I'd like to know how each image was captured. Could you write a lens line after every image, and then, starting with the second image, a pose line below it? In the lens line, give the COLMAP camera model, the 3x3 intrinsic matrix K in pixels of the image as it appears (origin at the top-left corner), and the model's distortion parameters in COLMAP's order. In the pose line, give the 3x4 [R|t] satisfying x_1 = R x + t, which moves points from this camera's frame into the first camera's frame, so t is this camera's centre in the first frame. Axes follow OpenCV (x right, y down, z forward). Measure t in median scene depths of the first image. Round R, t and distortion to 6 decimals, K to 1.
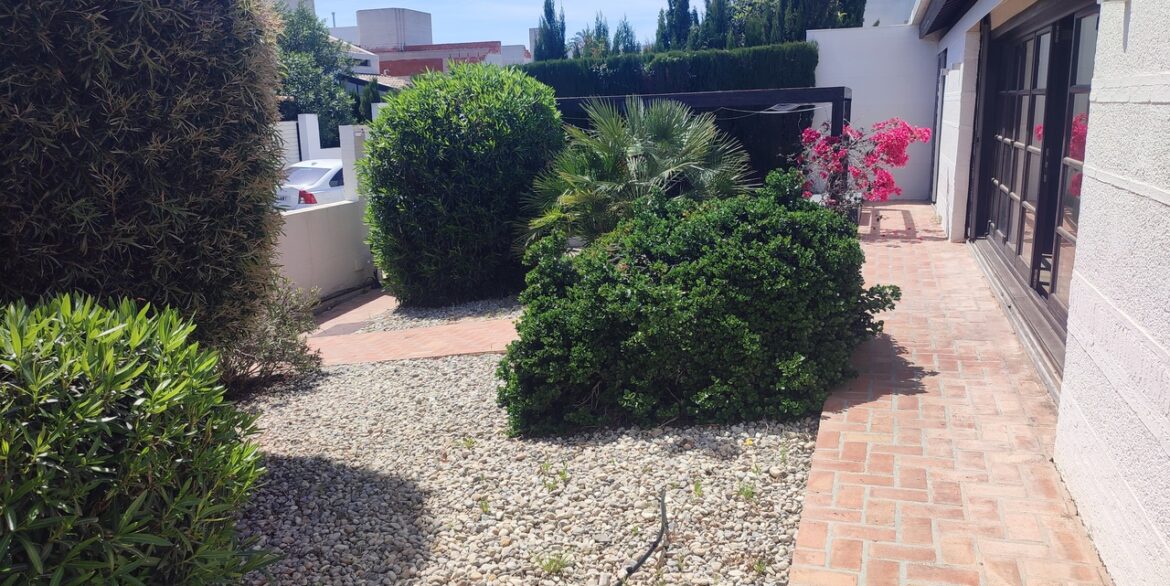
lens RADIAL K [[838.6, 0, 581.1], [0, 838.6, 296.6], [0, 0, 1]] dist [0.007571, -0.008648]
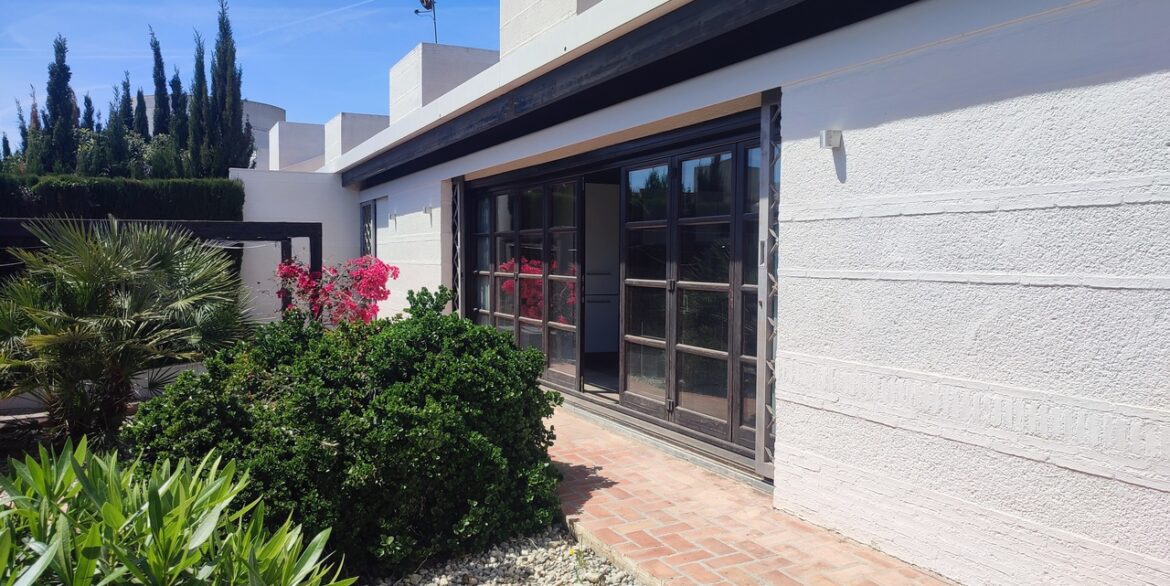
lens RADIAL K [[838.6, 0, 579.9], [0, 838.6, 294.2], [0, 0, 1]] dist [0.007571, -0.008648]
pose [[0.708603, 0.001800, 0.705605, -0.396576], [0.127173, 0.983295, -0.130223, 0.008489], [-0.694052, 0.182010, 0.696537, 0.228040]]
